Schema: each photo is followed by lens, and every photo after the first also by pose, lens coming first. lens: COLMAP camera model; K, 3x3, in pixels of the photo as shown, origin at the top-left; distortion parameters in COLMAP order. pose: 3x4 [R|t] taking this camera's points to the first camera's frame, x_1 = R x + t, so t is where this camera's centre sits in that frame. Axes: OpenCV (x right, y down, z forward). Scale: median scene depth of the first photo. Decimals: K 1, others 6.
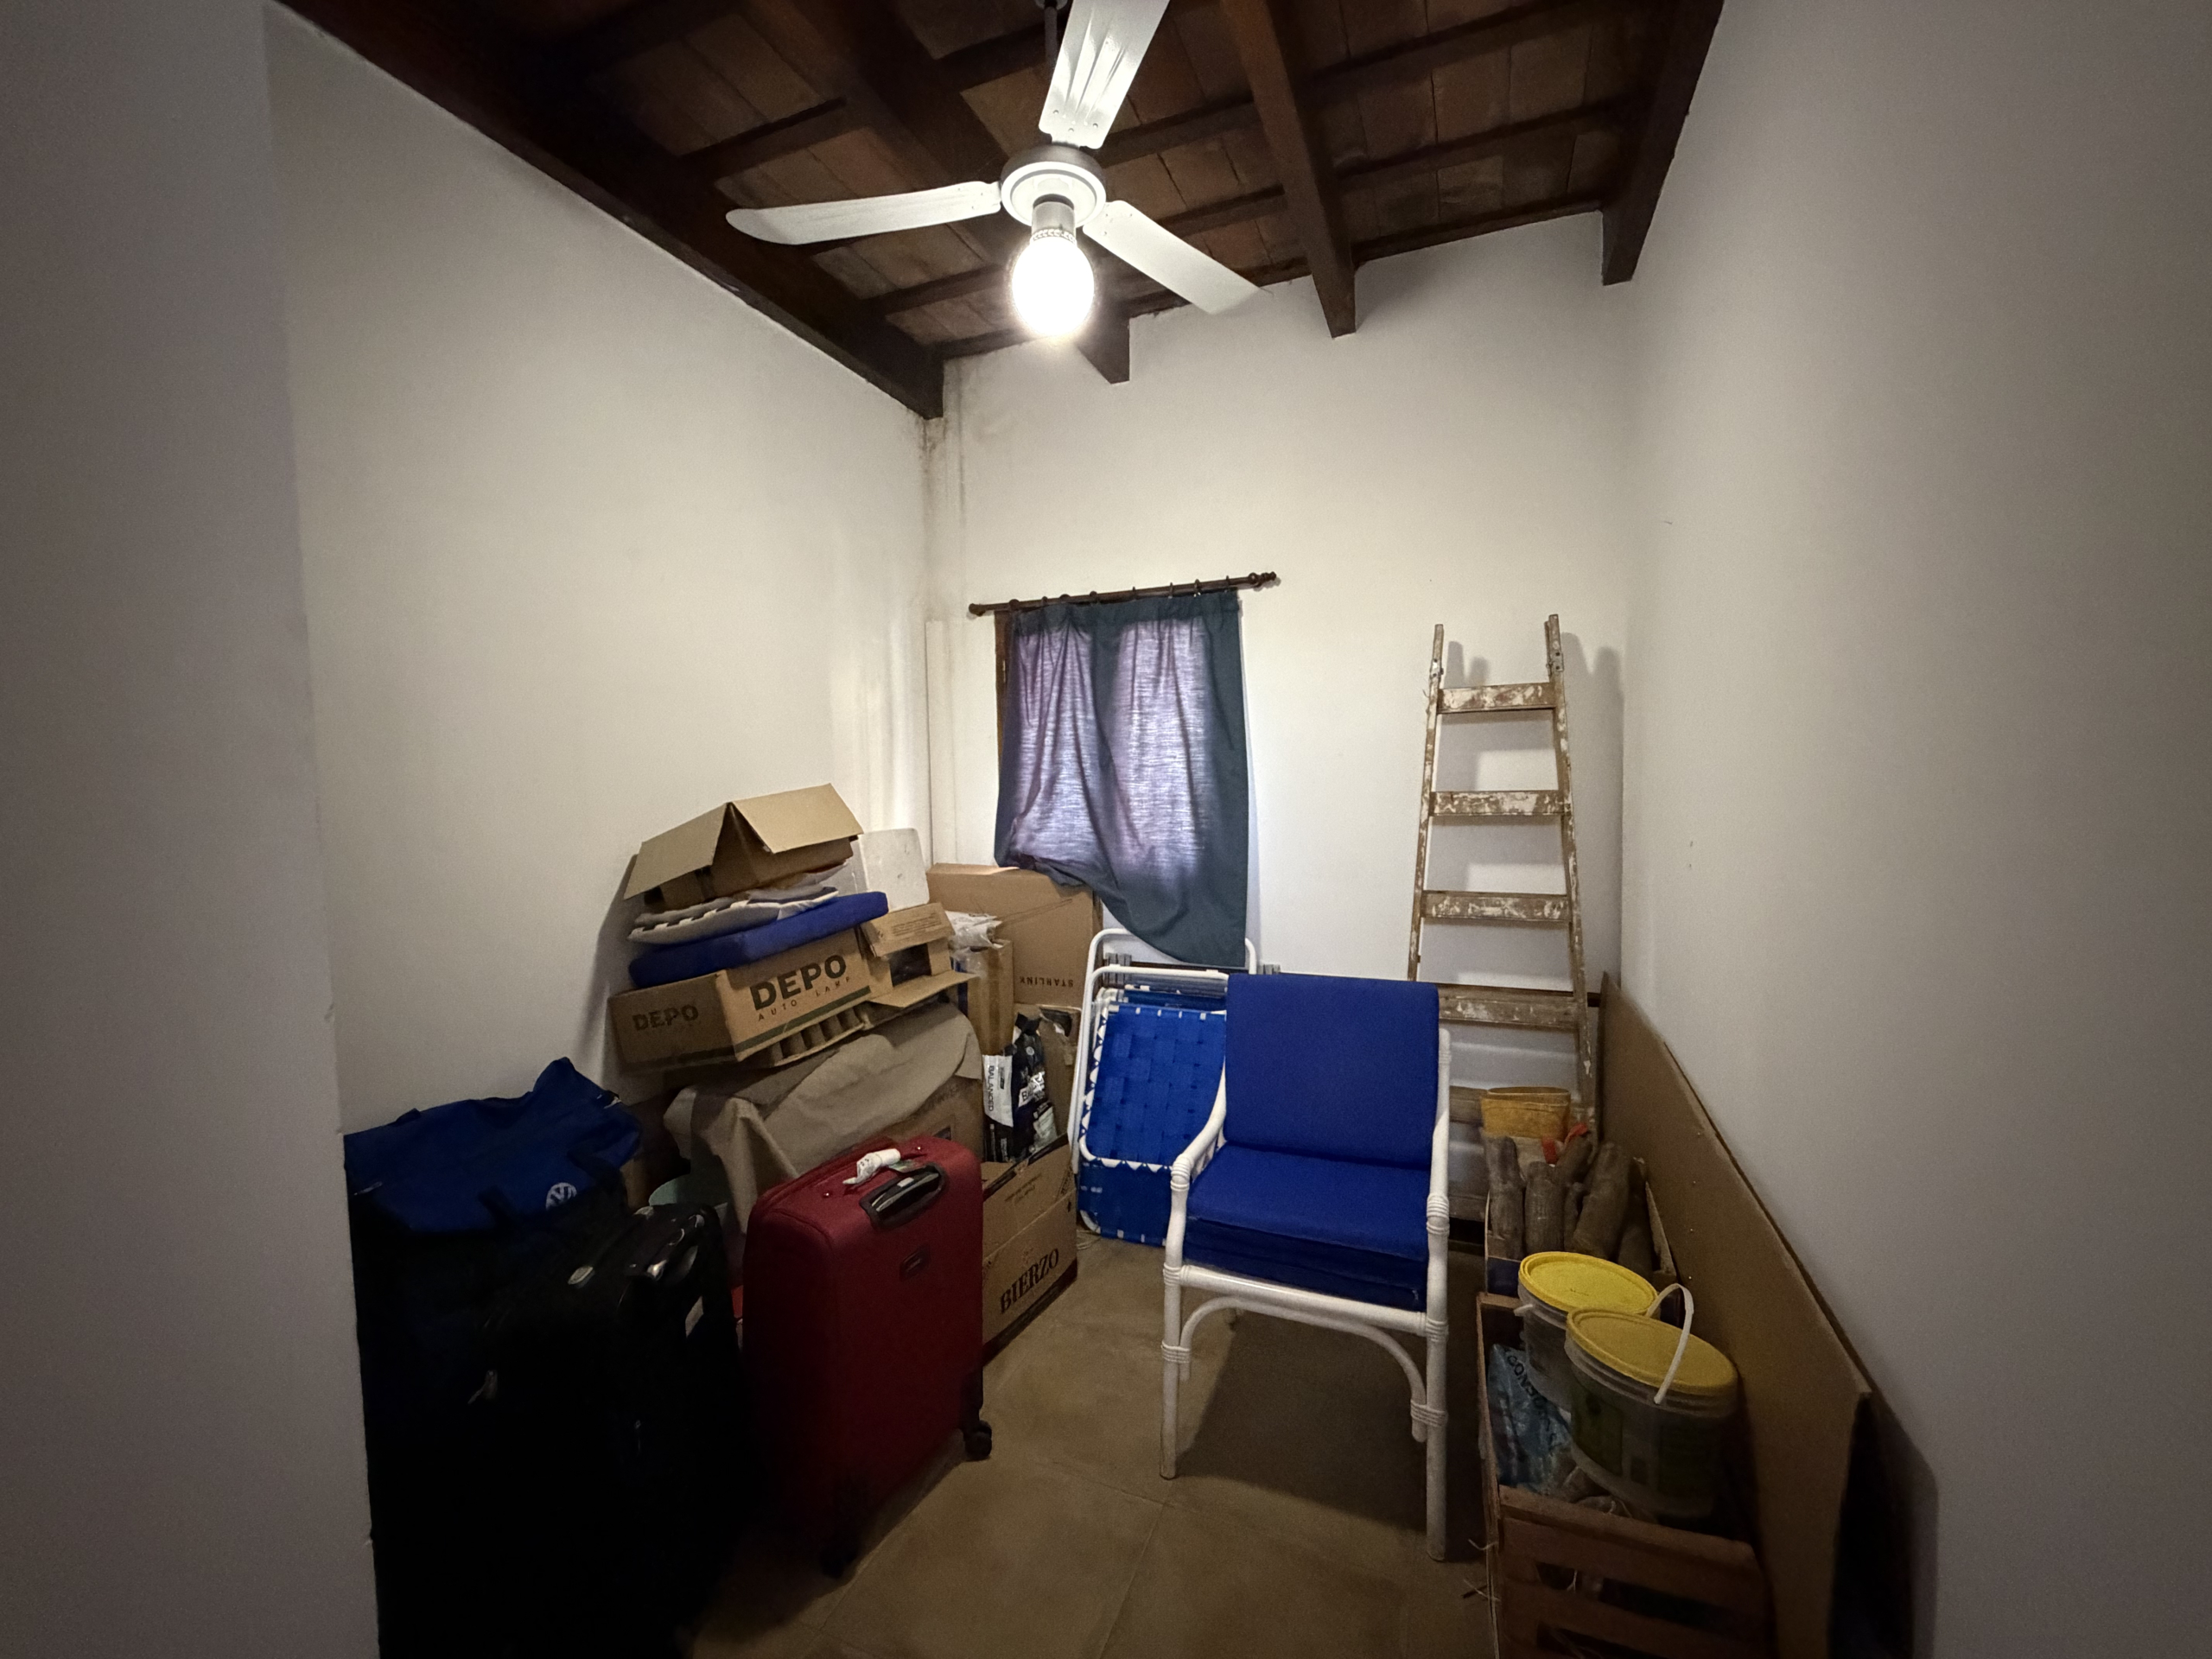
lens RADIAL K [[883.1, 0, 1106.5], [0, 883.1, 830.2], [0, 0, 1]] dist [-0.002222, 0.001203]
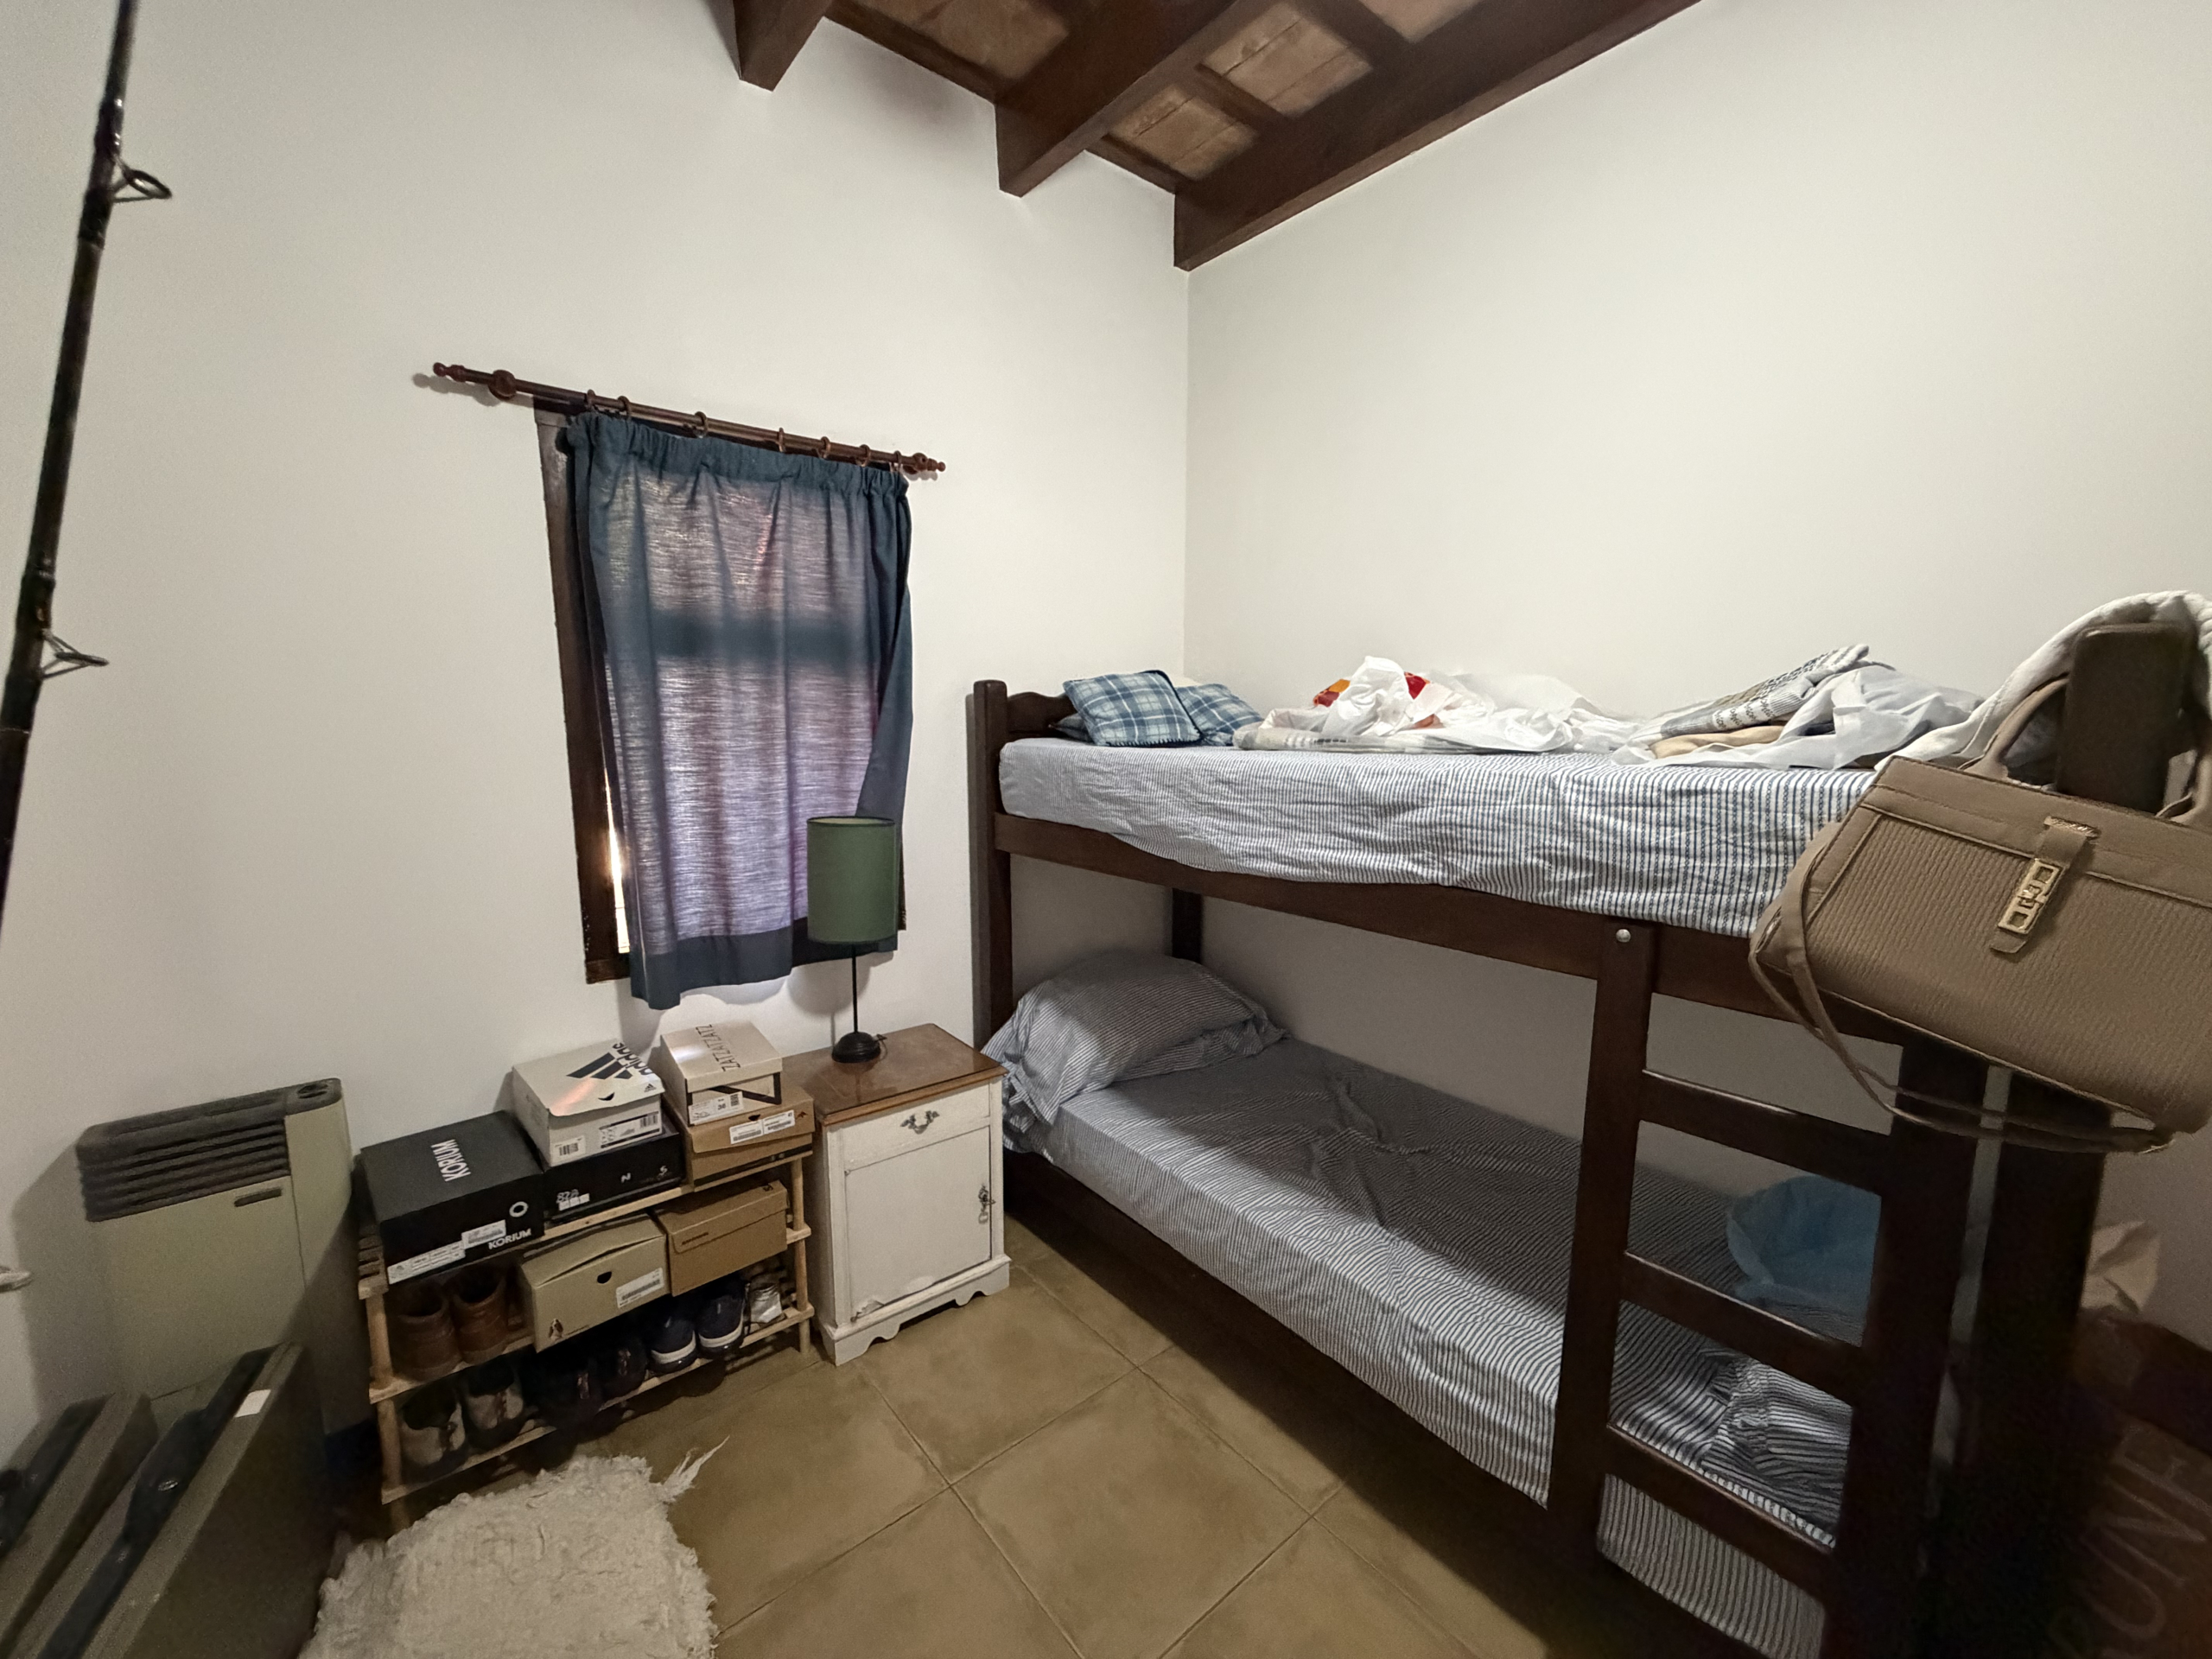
lens RADIAL K [[883.1, 0, 1105.9], [0, 883.1, 831.7], [0, 0, 1]] dist [-0.002222, 0.001203]
pose [[0.475844, -0.129768, 0.869904, -0.415202], [0.003613, 0.989336, 0.145608, -0.091604], [-0.879522, -0.066144, 0.471239, 0.507208]]
